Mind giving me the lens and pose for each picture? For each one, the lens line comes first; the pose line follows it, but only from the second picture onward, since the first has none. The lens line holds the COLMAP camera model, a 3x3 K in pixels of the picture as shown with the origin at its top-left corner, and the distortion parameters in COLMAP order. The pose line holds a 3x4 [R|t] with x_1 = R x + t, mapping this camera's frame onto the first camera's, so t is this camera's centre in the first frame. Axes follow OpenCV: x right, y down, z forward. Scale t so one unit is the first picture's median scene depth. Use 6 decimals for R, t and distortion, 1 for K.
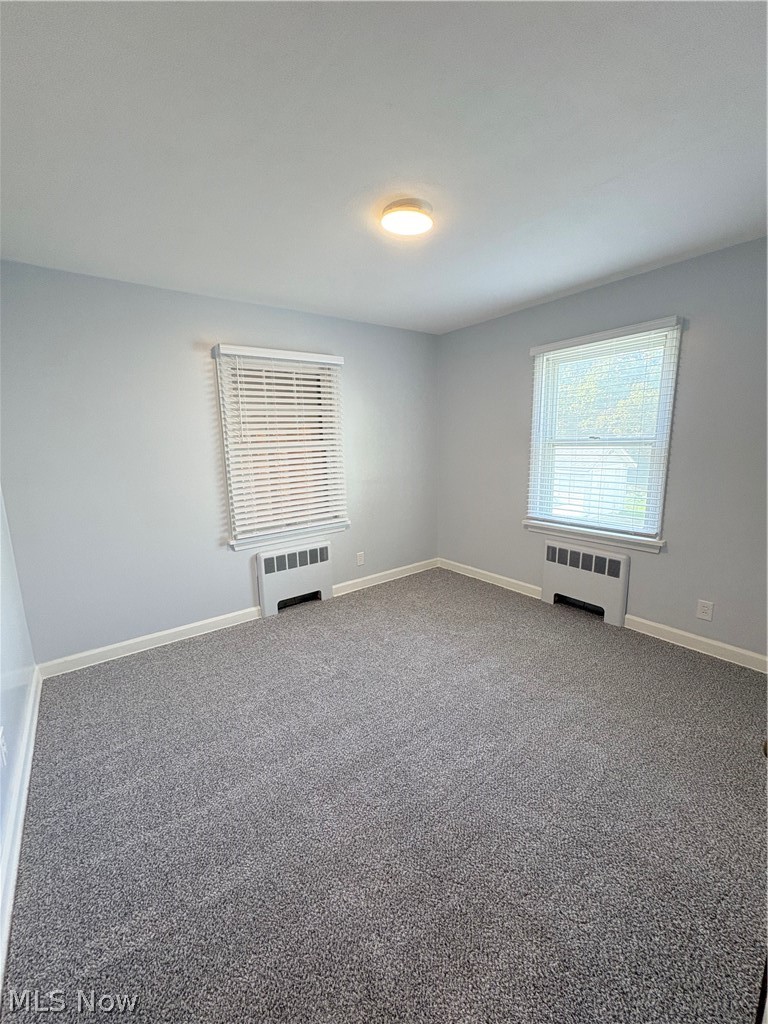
lens RADIAL K [[403.4, 0, 379.4], [0, 403.4, 512.9], [0, 0, 1]] dist [0.003057, 0.000297]
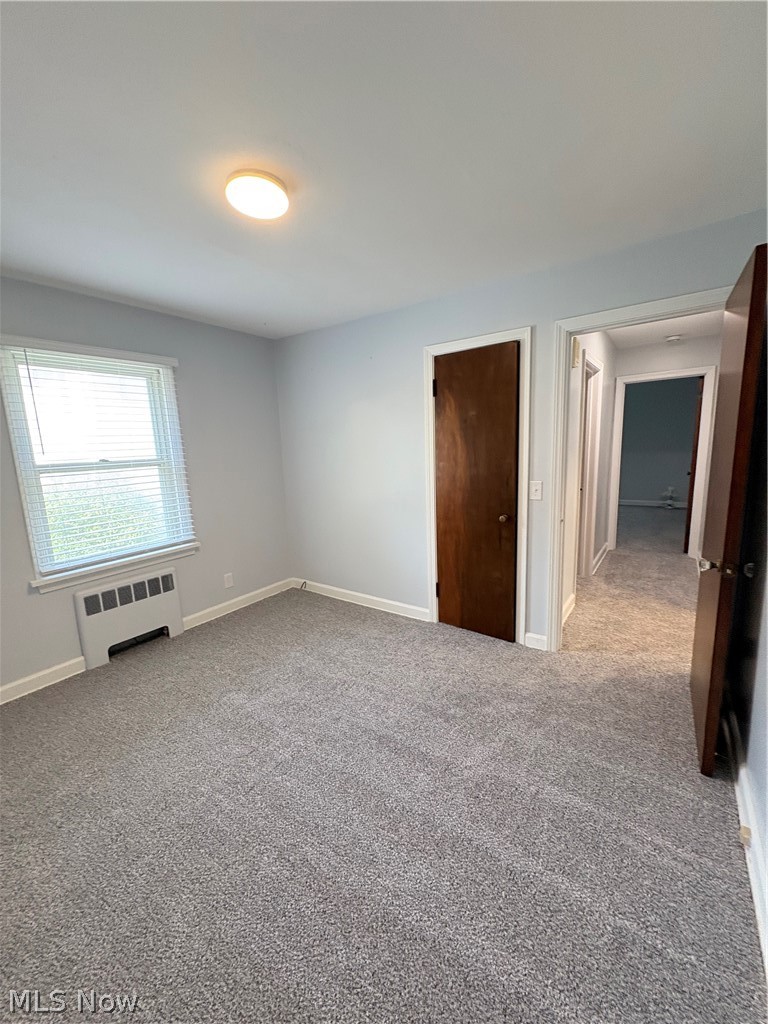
lens RADIAL K [[403.4, 0, 375.4], [0, 403.4, 511.7], [0, 0, 1]] dist [0.003057, 0.000297]
pose [[-0.290401, -0.121245, 0.949193, -0.474729], [0.220248, 0.956839, 0.189606, -0.103235], [-0.931213, 0.264120, -0.251163, 0.625532]]
